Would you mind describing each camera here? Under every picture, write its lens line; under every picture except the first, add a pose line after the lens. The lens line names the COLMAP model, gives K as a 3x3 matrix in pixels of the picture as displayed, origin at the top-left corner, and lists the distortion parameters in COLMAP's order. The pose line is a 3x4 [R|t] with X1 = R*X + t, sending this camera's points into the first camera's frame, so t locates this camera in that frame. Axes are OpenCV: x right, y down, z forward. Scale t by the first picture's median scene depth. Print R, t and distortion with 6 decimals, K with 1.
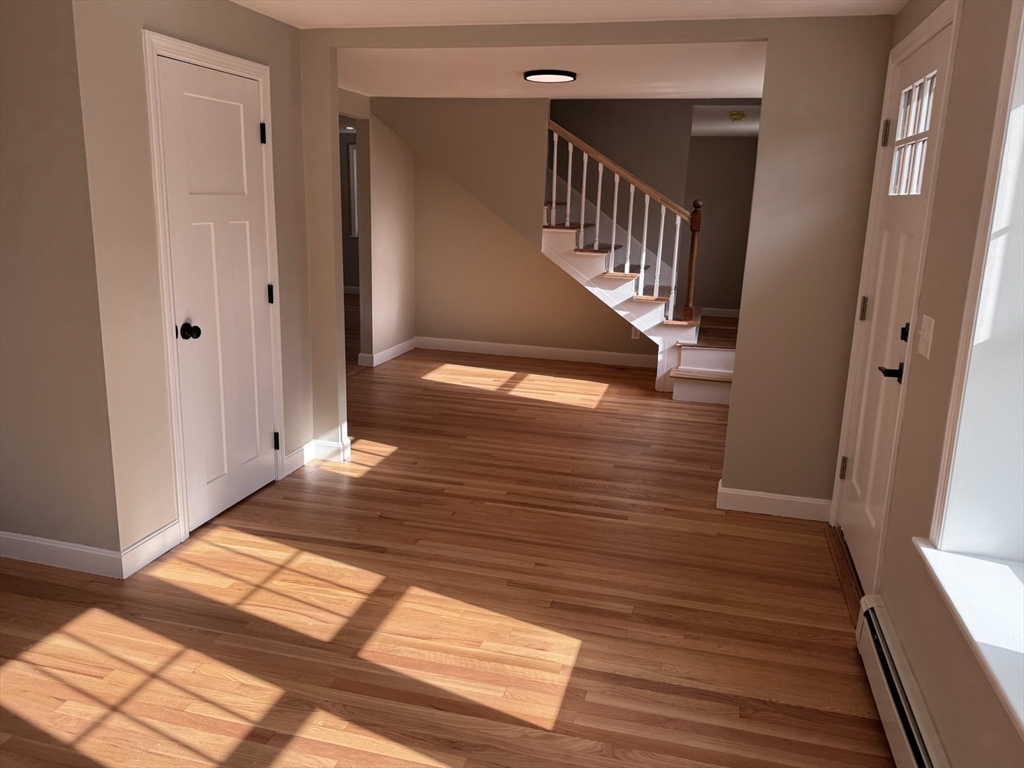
lens RADIAL K [[783.1, 0, 507.3], [0, 783.1, 380.2], [0, 0, 1]] dist [0.091536, -0.113768]
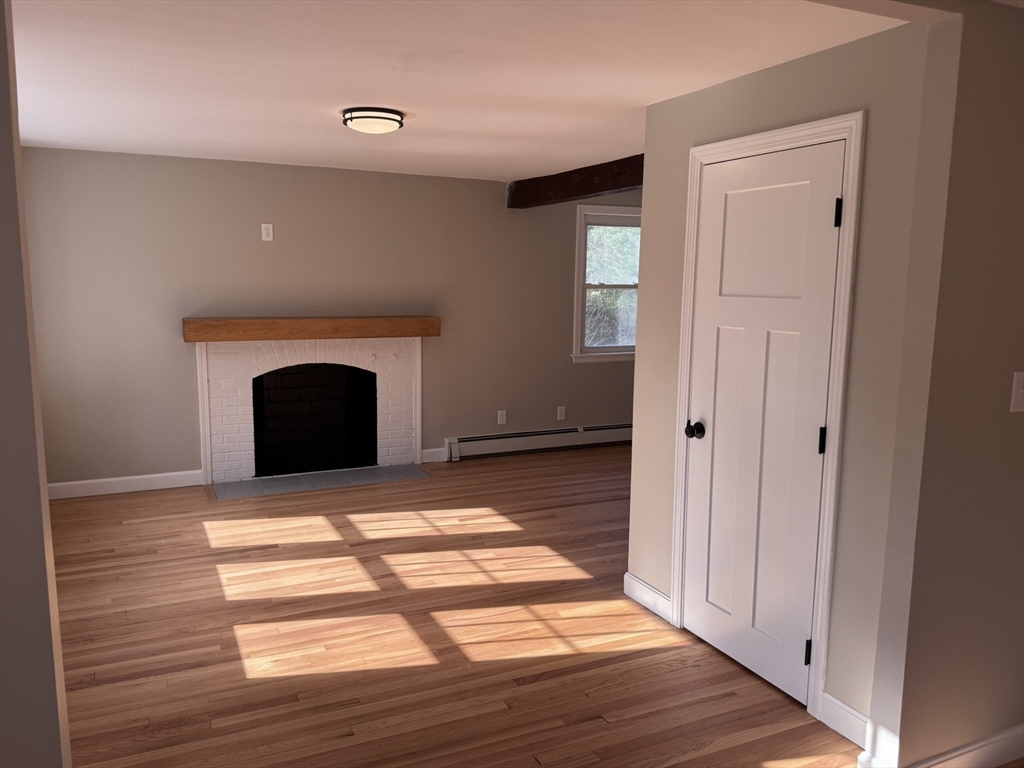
lens RADIAL K [[783.1, 0, 507.3], [0, 783.1, 380.2], [0, 0, 1]] dist [0.091536, -0.113768]
pose [[-0.761564, 0.054095, -0.645829, 0.491303], [-0.181164, 0.939016, 0.292281, -0.432937], [0.622254, 0.339591, -0.705321, 1.796505]]
